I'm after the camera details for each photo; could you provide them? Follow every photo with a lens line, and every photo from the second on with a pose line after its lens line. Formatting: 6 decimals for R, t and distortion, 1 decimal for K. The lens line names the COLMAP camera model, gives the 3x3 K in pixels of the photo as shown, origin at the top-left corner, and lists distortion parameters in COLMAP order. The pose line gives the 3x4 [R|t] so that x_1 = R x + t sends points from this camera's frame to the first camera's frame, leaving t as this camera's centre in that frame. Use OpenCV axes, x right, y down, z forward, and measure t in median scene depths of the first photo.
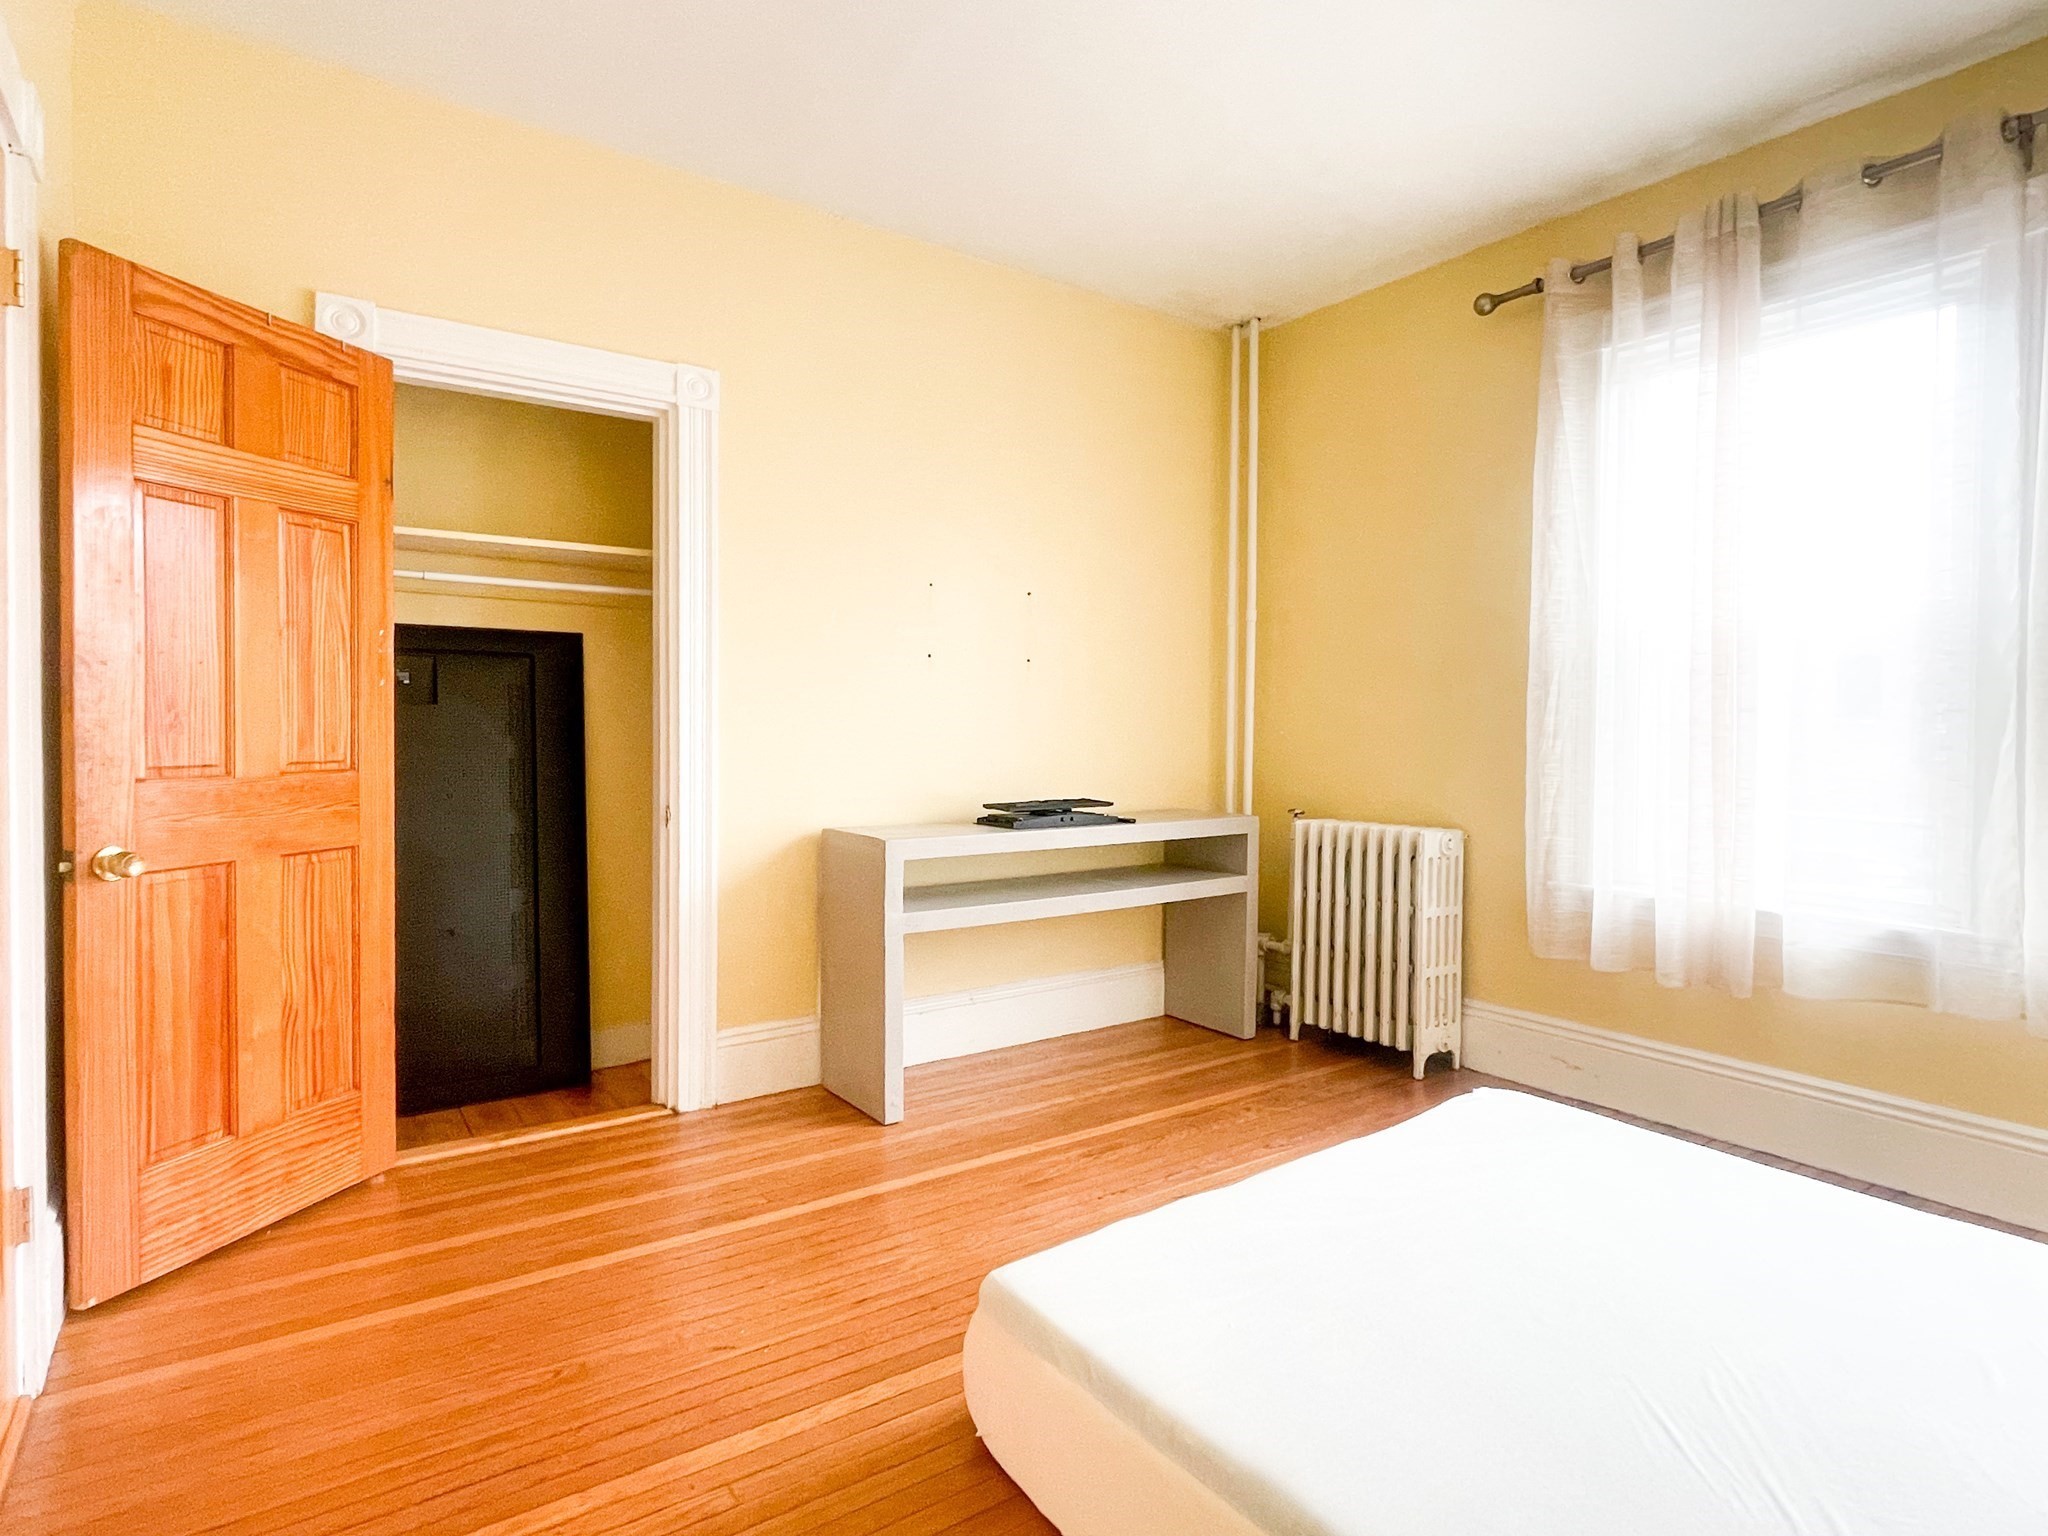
lens RADIAL K [[1094.4, 0, 1014.2], [0, 1094.4, 759.8], [0, 0, 1]] dist [-0.001323, 0.000041]
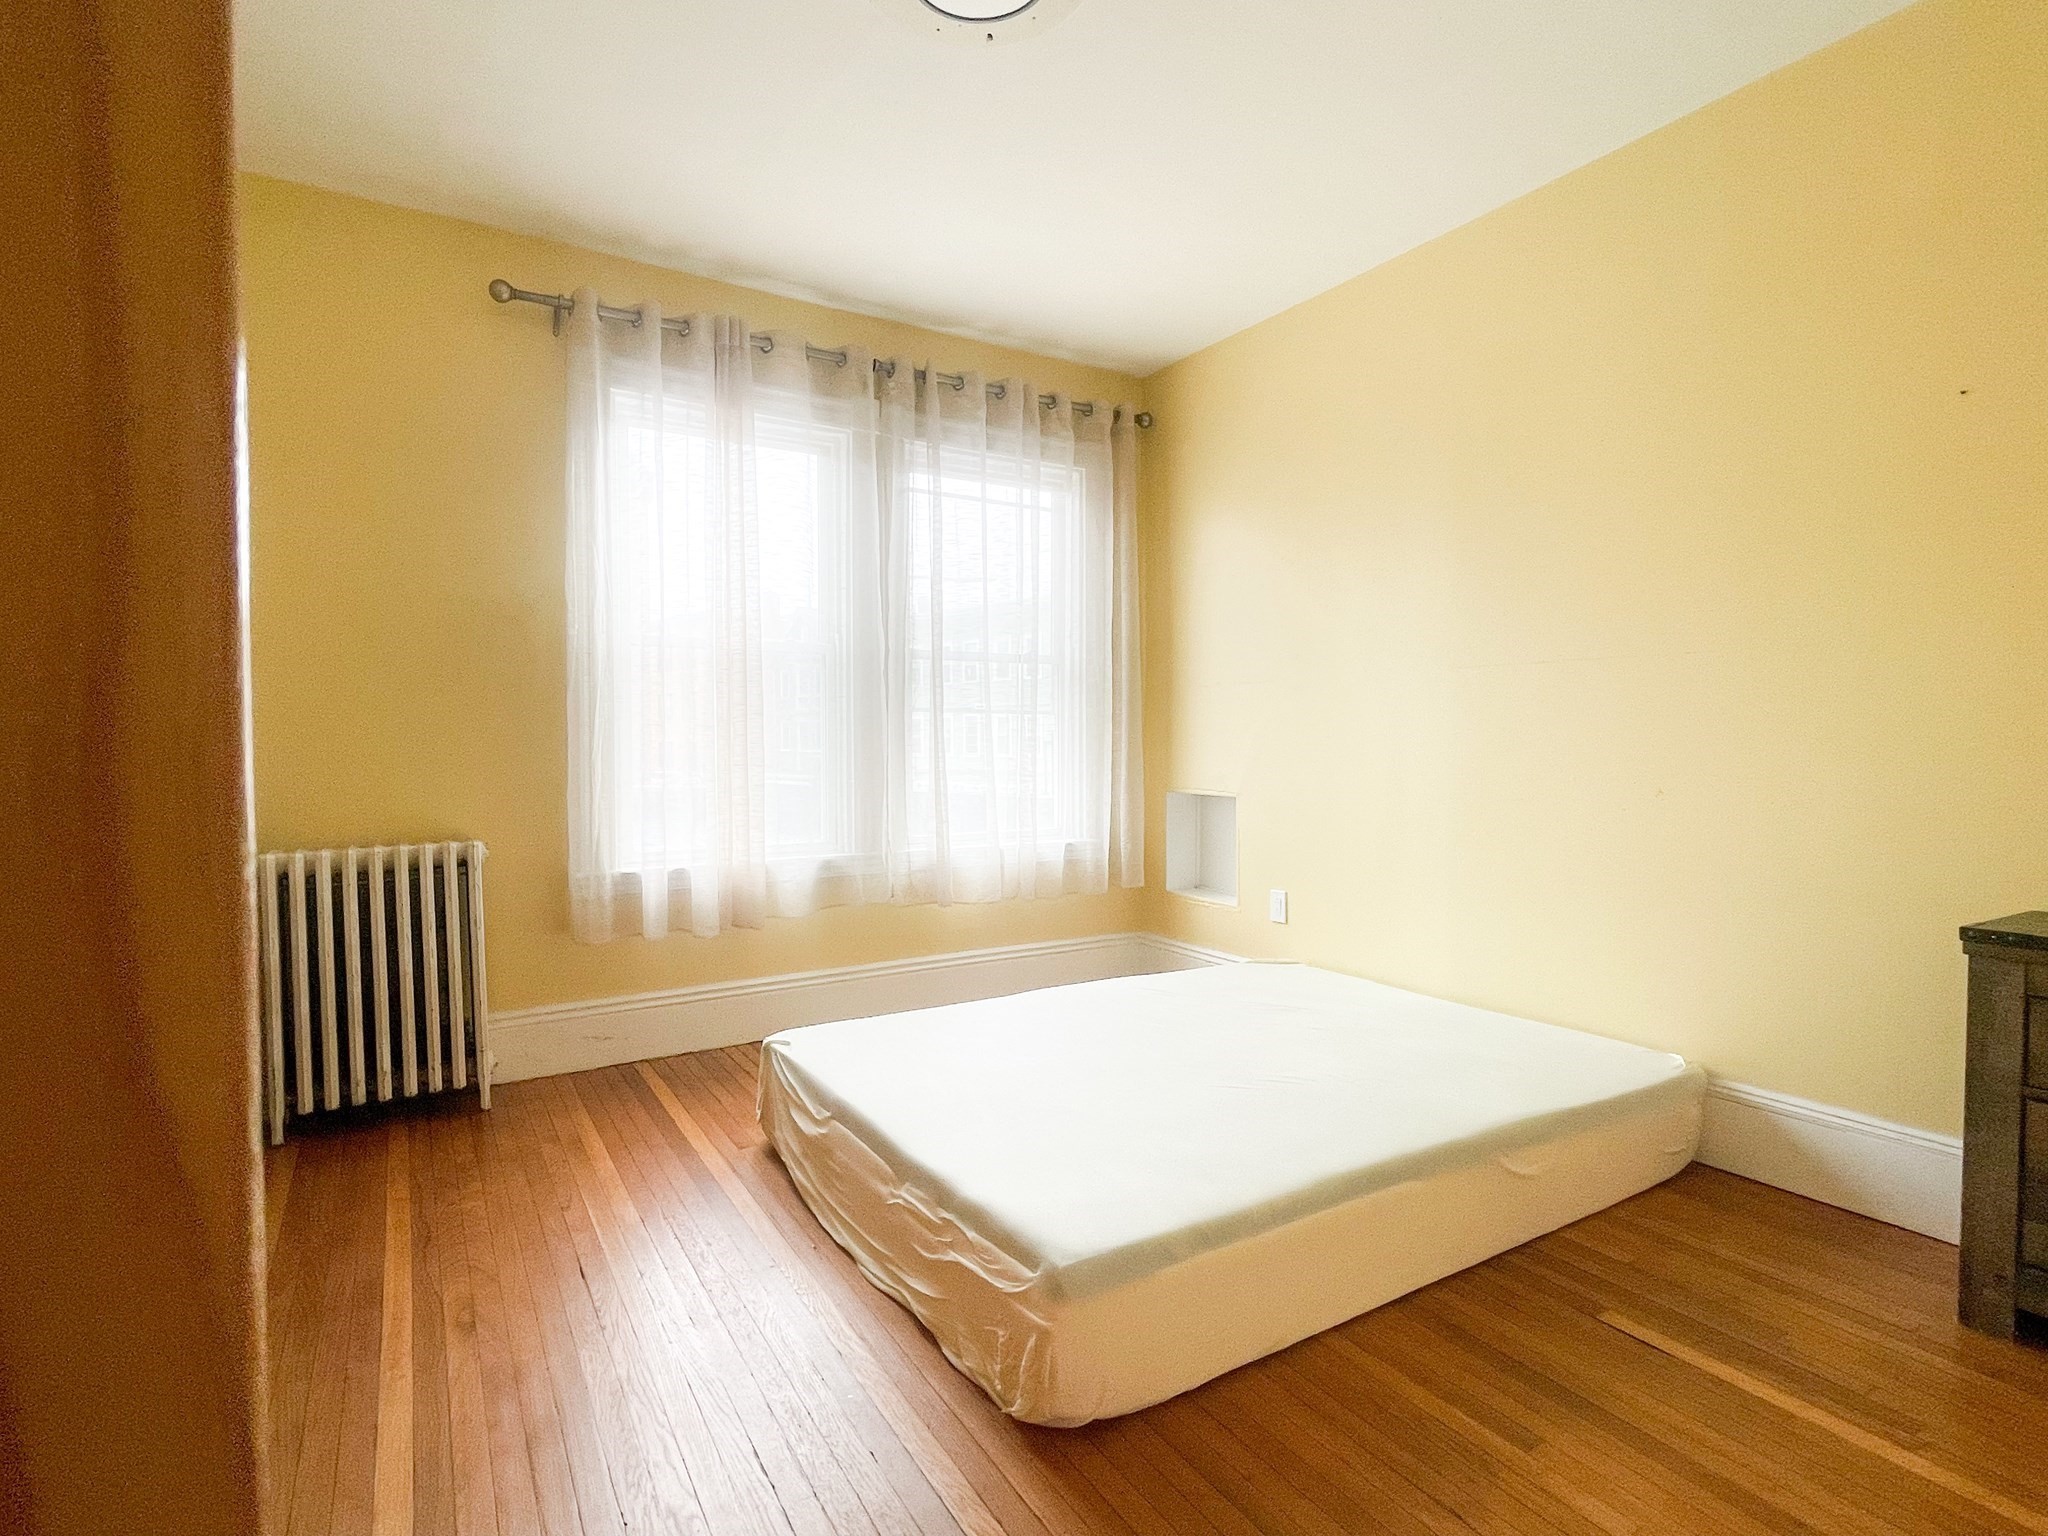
lens RADIAL K [[1006.7, 0, 1018.8], [0, 1006.7, 794.2], [0, 0, 1]] dist [-0.001199, -0.000182]
pose [[0.067915, -0.045108, 0.996671, -0.512524], [0.050464, 0.997854, 0.041723, 0.018432], [-0.996414, 0.047462, 0.070045, 0.568278]]
